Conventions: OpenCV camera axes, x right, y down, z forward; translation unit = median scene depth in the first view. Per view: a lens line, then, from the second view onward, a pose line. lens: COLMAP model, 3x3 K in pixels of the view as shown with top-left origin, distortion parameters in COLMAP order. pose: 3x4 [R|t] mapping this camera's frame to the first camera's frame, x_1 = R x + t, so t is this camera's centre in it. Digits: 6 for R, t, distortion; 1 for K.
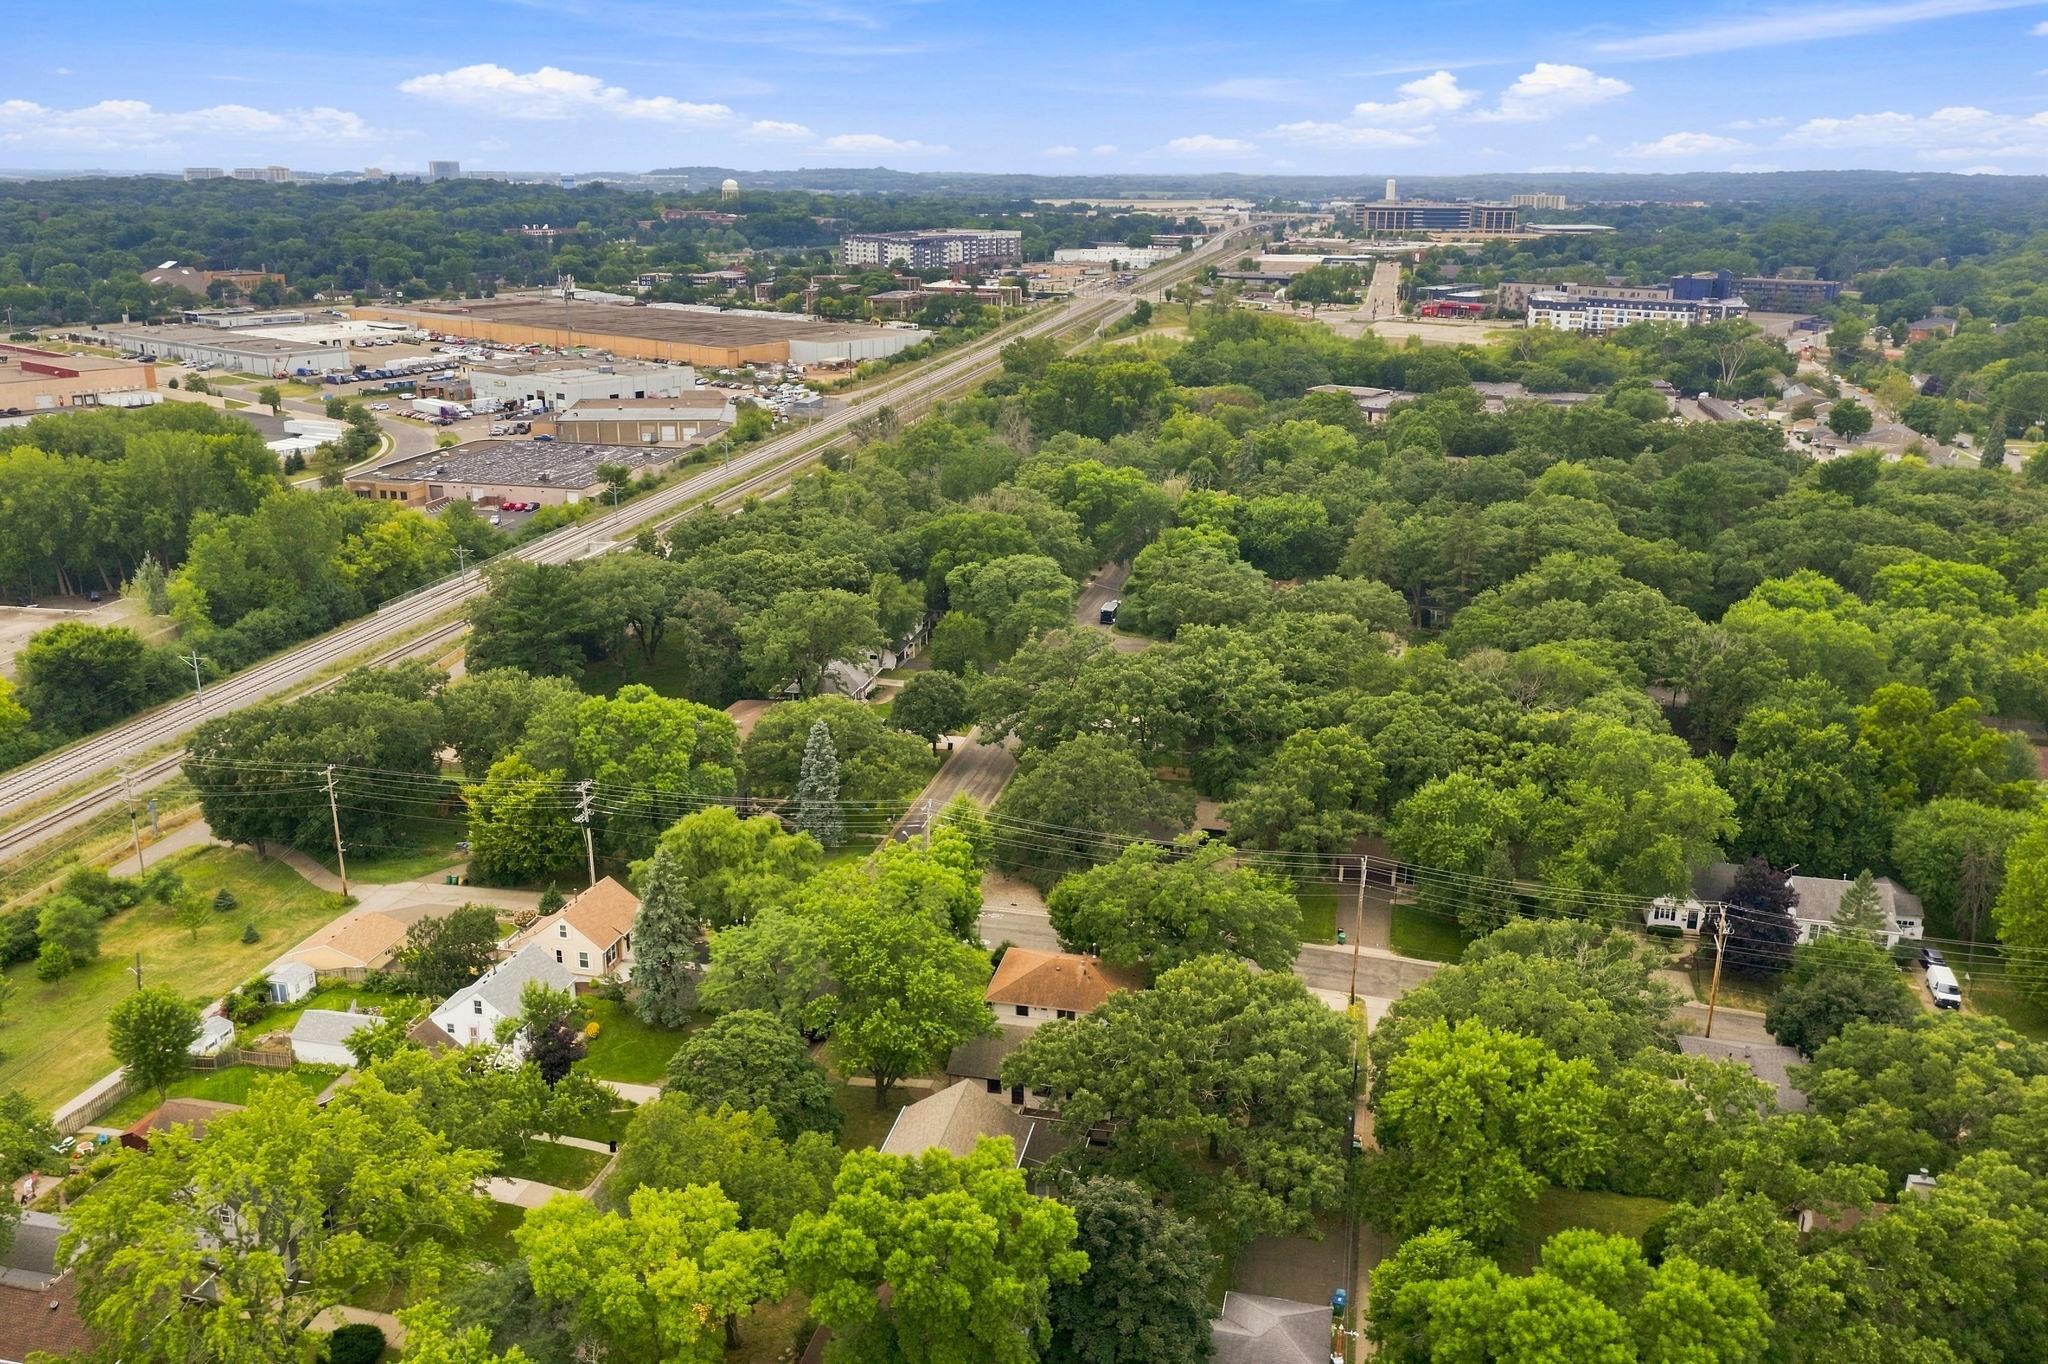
lens RADIAL K [[1692.3, 0, 978.6], [0, 1692.3, 682.5], [0, 0, 1]] dist [0.008565, 0.007297]
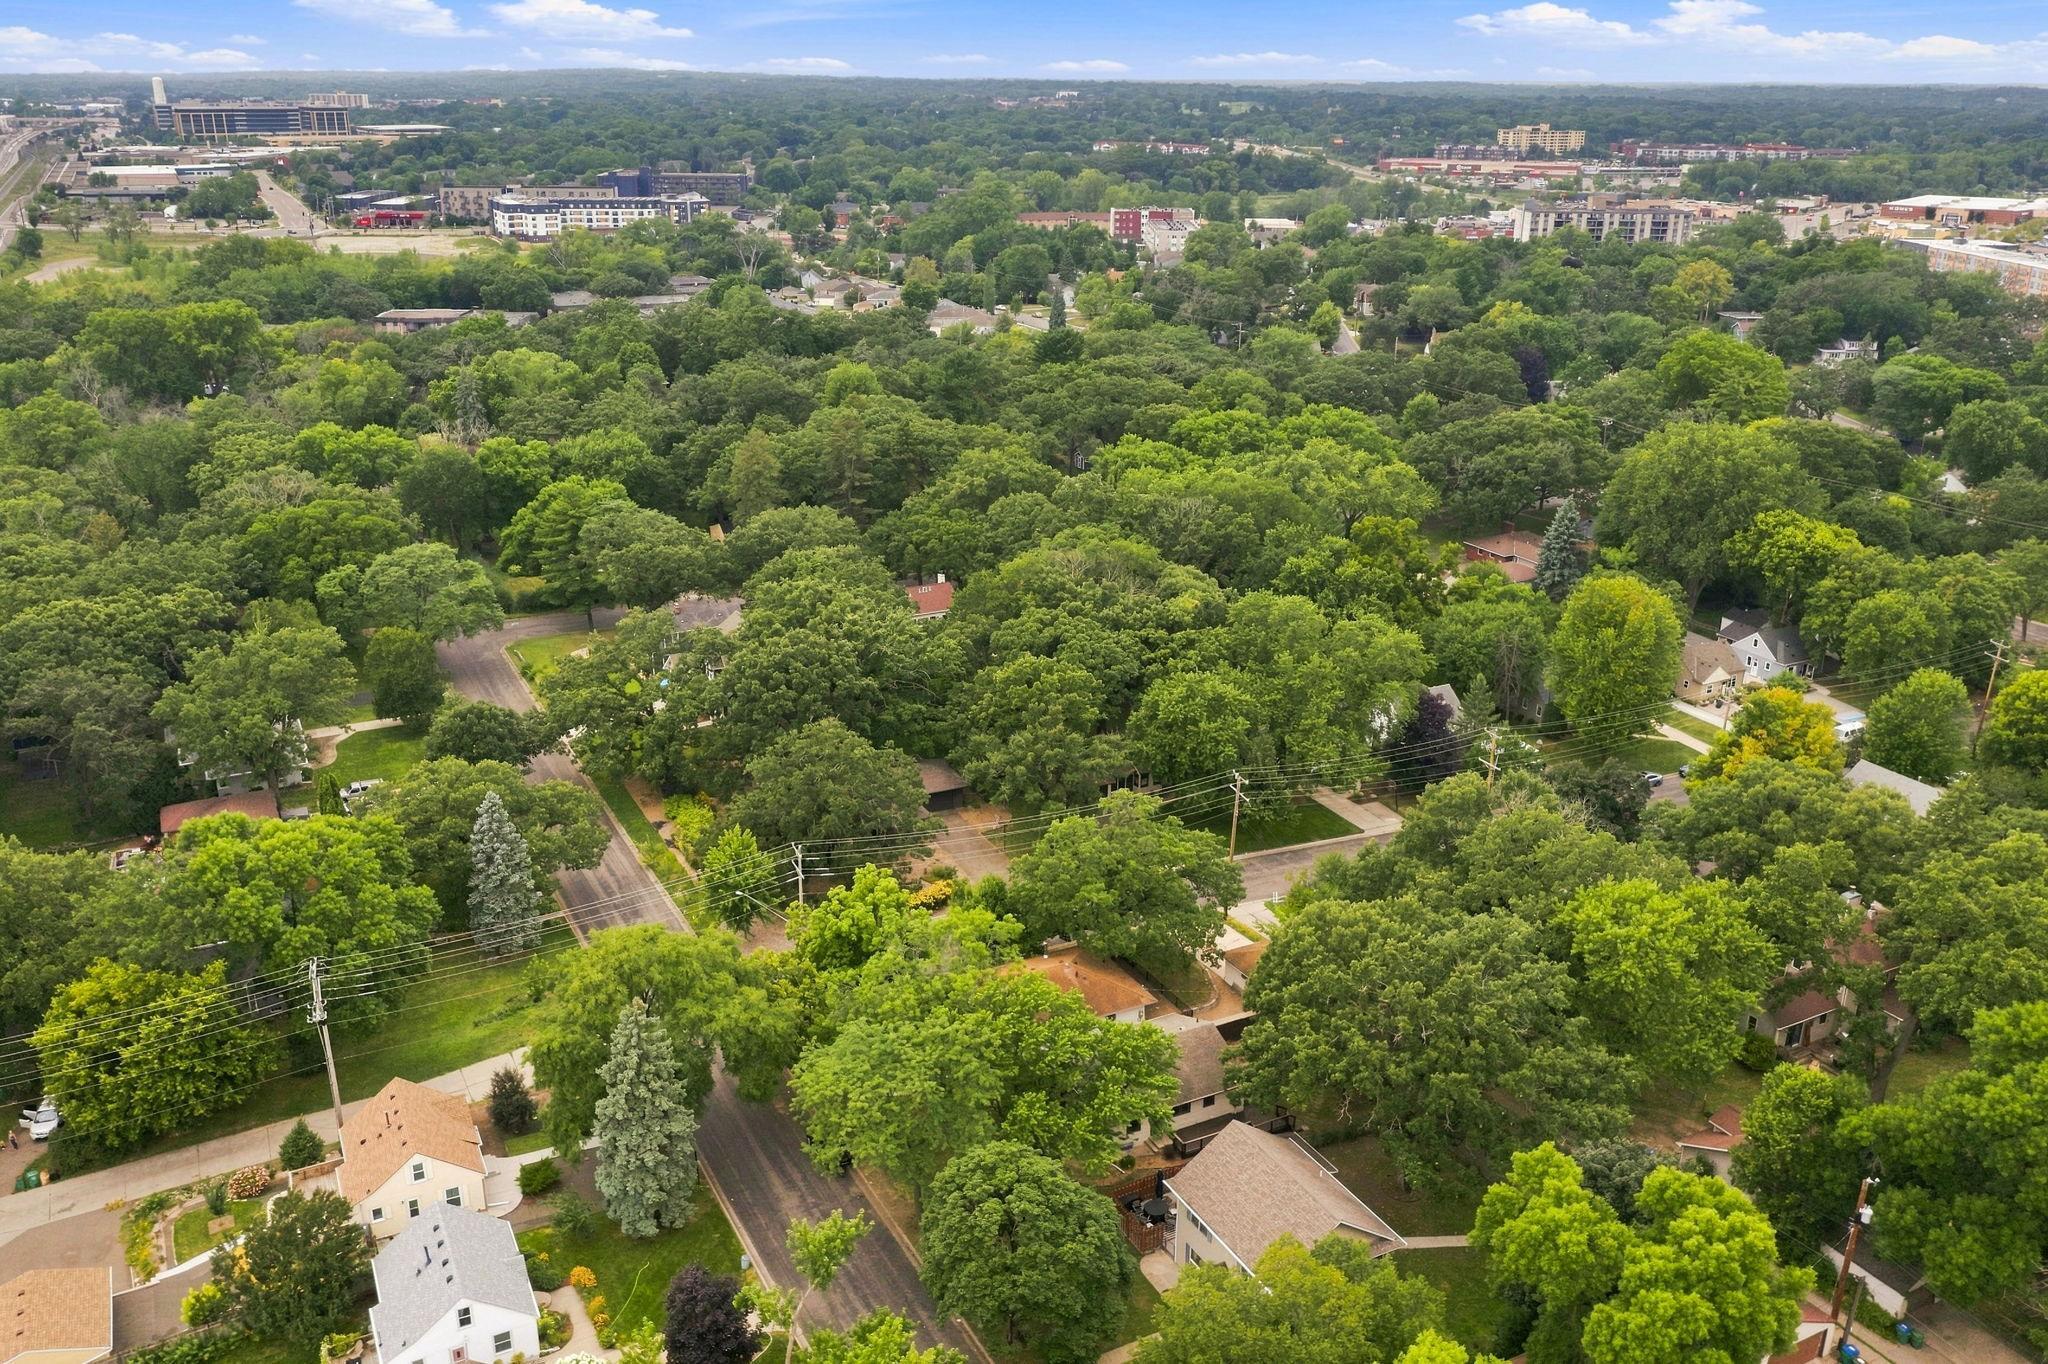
lens RADIAL K [[1692.3, 0, 978.6], [0, 1692.3, 682.5], [0, 0, 1]] dist [0.008565, 0.007297]
pose [[0.757829, -0.224255, 0.612703, -0.110373], [0.190657, 0.974202, 0.120752, -0.022251], [-0.623975, 0.025307, 0.781034, 0.072806]]
